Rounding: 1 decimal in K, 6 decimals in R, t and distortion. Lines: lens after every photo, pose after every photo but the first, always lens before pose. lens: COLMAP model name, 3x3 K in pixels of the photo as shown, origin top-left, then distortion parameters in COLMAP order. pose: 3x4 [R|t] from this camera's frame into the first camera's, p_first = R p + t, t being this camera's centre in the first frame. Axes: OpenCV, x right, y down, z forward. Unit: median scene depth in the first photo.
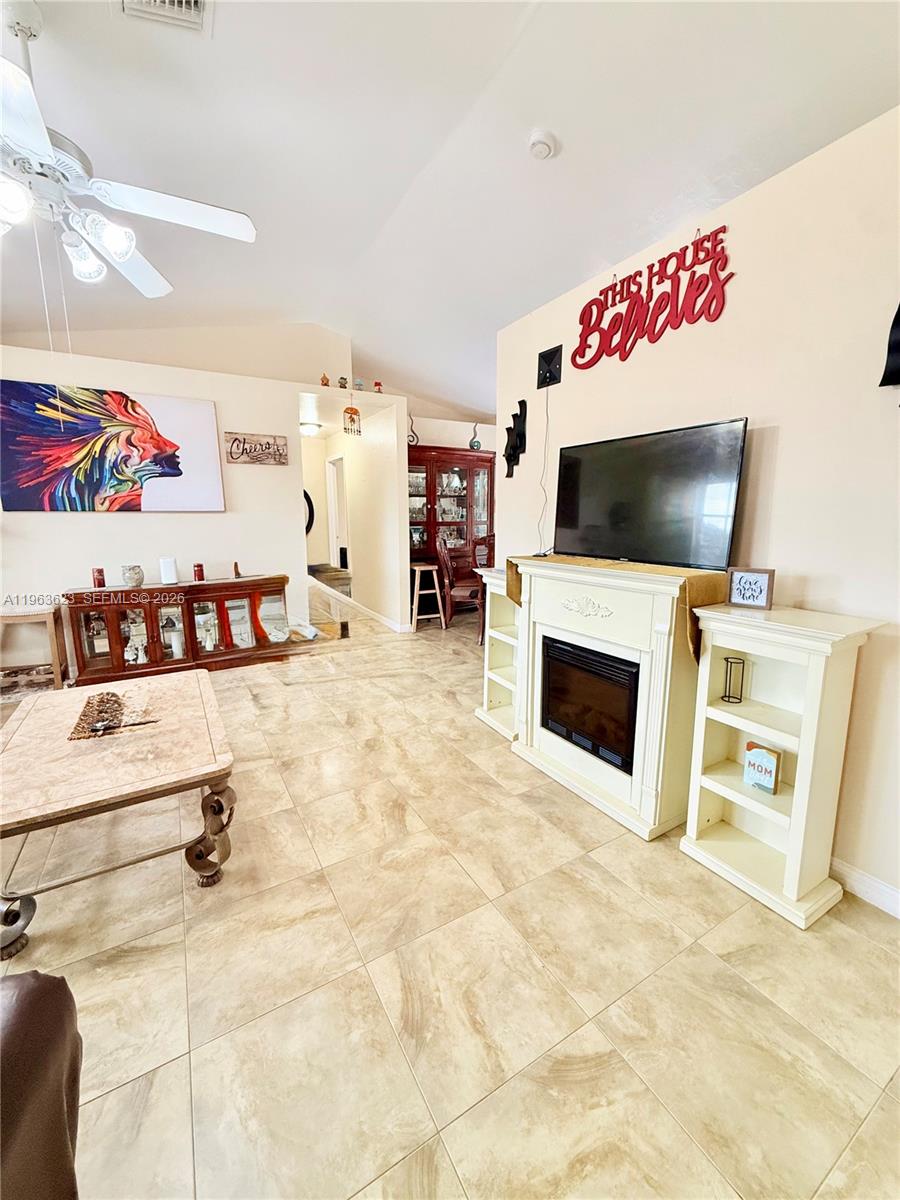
lens RADIAL K [[477.4, 0, 450.7], [0, 477.4, 597.3], [0, 0, 1]] dist [0.004241, 0.000723]
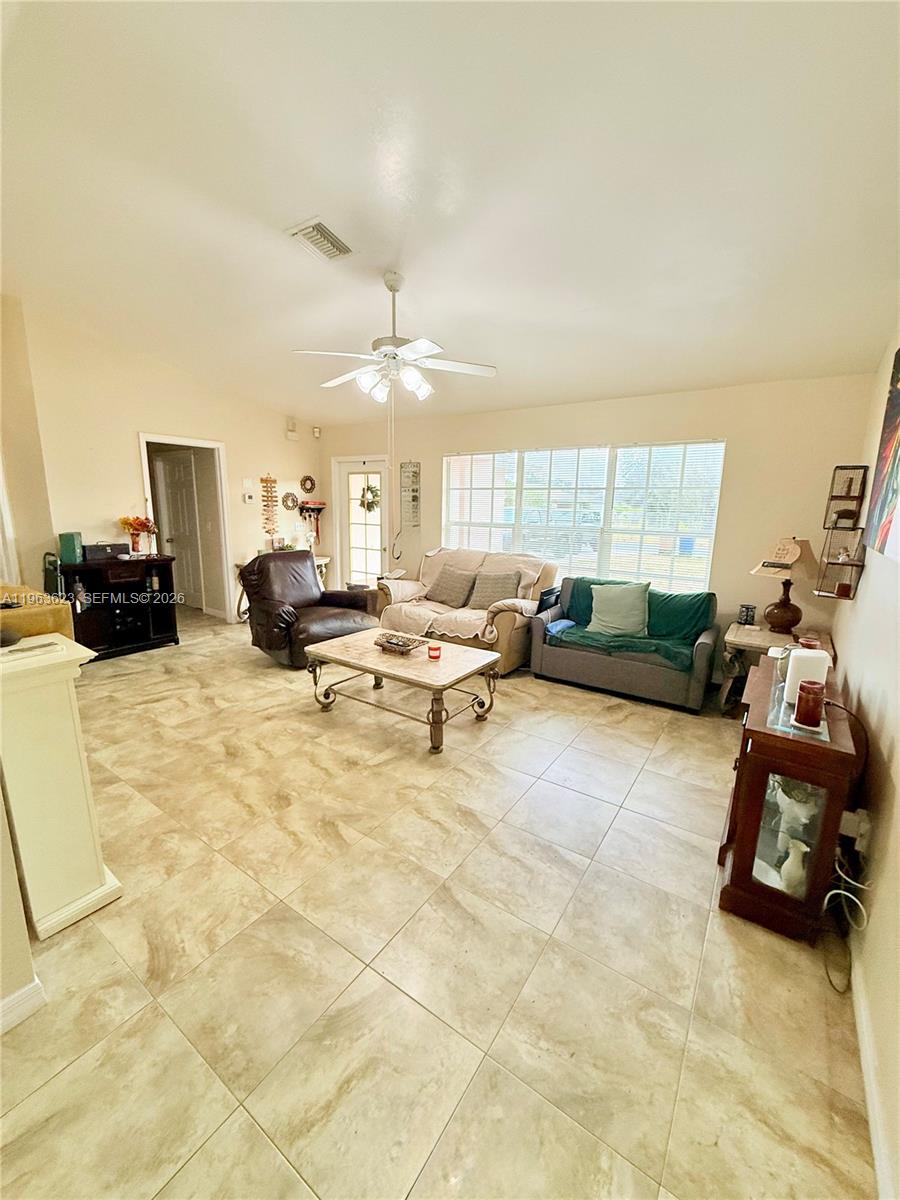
lens RADIAL K [[477.4, 0, 449.5], [0, 477.4, 600.8], [0, 0, 1]] dist [0.004241, 0.000723]
pose [[-0.905498, 0.068829, -0.418732, -0.122897], [-0.088834, 0.934148, 0.345652, -0.448078], [0.414948, 0.350185, -0.839755, 2.105238]]
